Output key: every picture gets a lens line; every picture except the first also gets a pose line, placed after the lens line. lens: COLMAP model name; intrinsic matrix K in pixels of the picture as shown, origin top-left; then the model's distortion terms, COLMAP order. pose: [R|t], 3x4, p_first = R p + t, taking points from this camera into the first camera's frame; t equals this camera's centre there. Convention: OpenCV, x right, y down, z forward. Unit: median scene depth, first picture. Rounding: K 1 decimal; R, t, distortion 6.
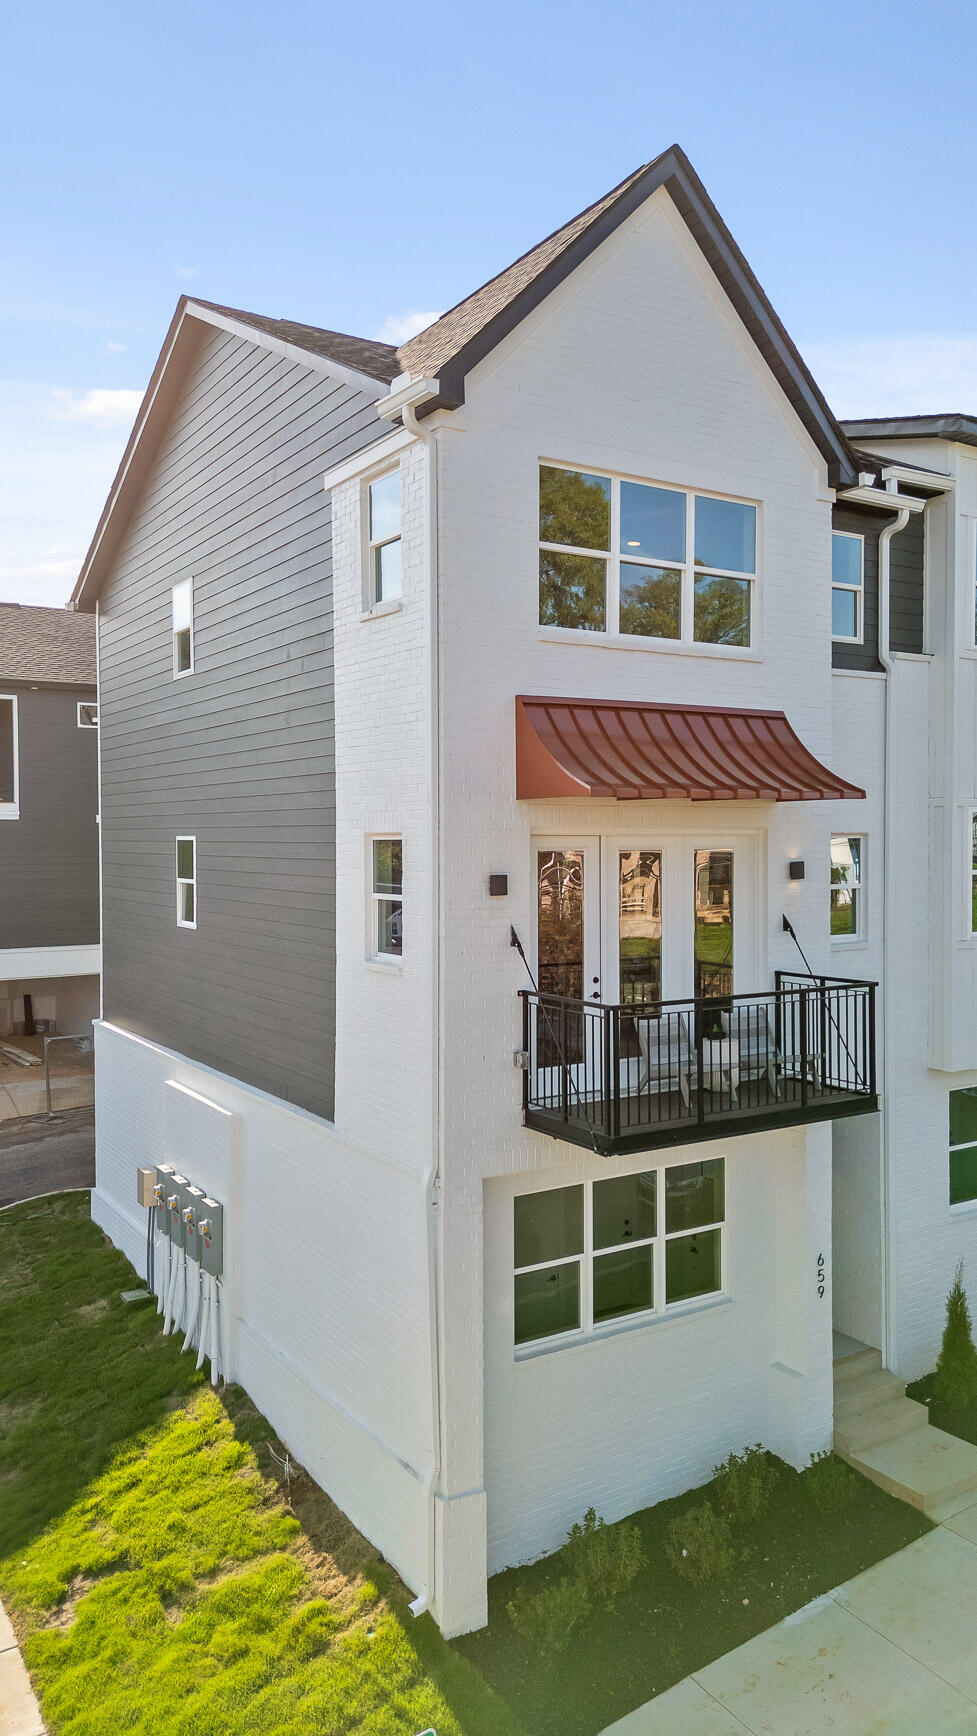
lens RADIAL K [[1262.7, 0, 477.3], [0, 1262.7, 863.7], [0, 0, 1]] dist [0.027306, -0.004345]
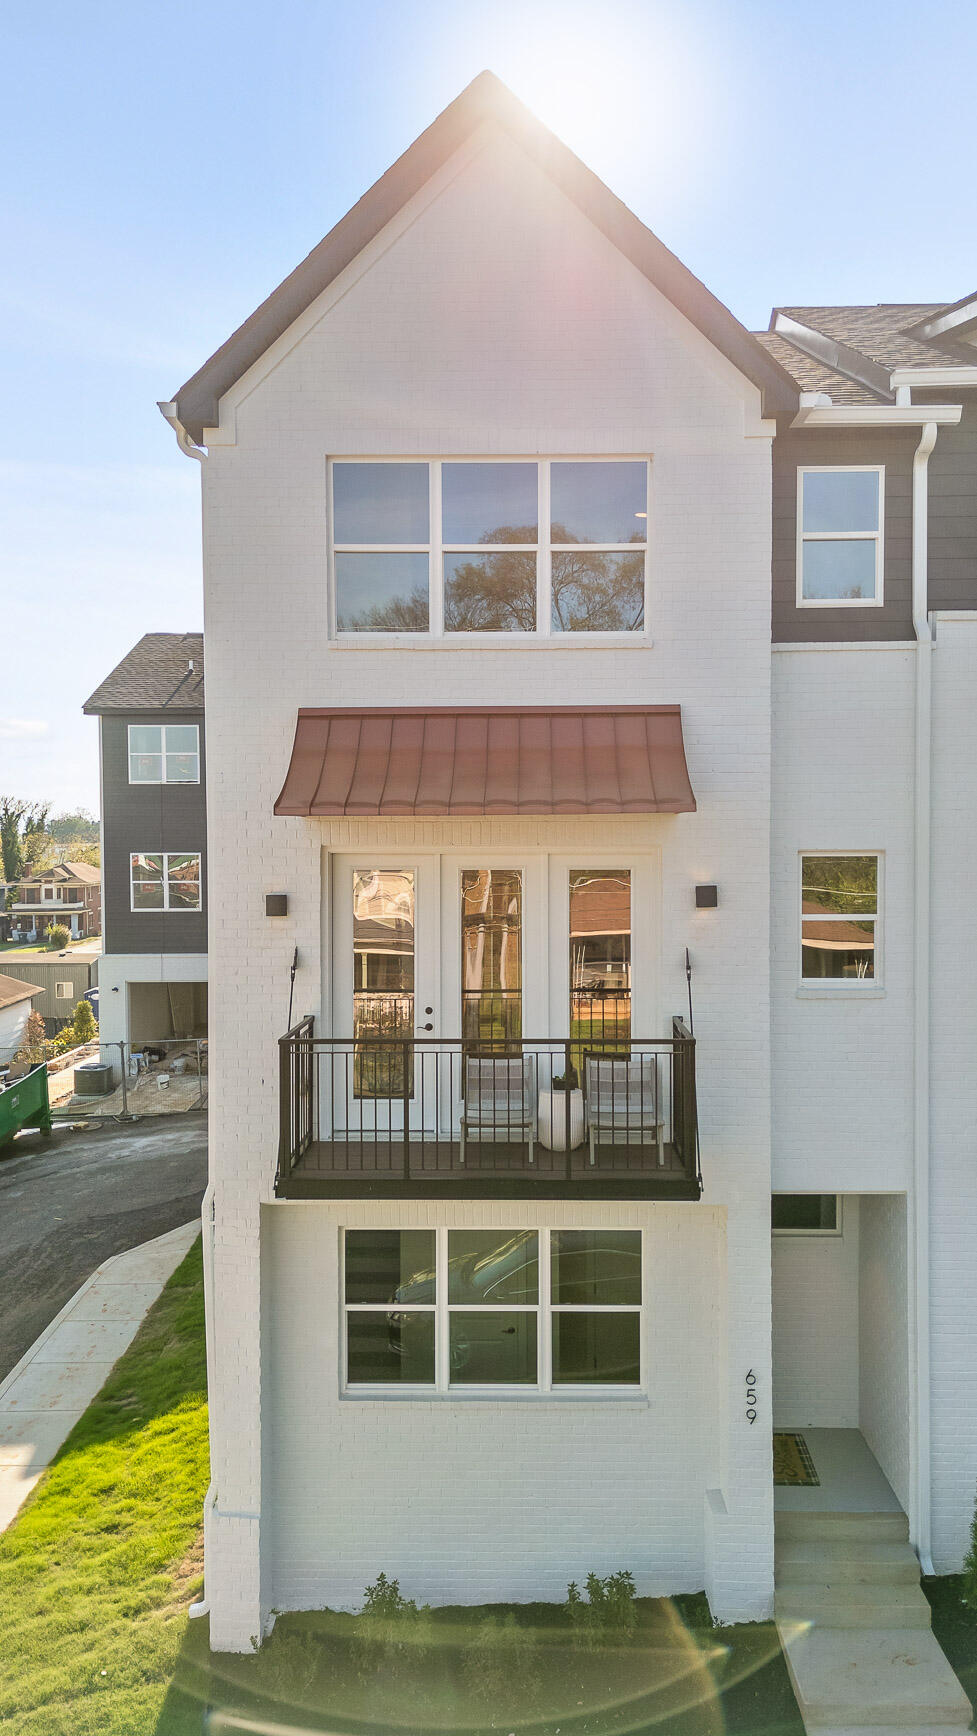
lens RADIAL K [[1262.7, 0, 486.4], [0, 1262.7, 876.6], [0, 0, 1]] dist [0.027306, -0.004345]
pose [[0.828592, 0.016815, -0.559600, 0.604579], [-0.011151, 0.999846, 0.013533, -0.017242], [0.559742, -0.004973, 0.828652, 0.244480]]
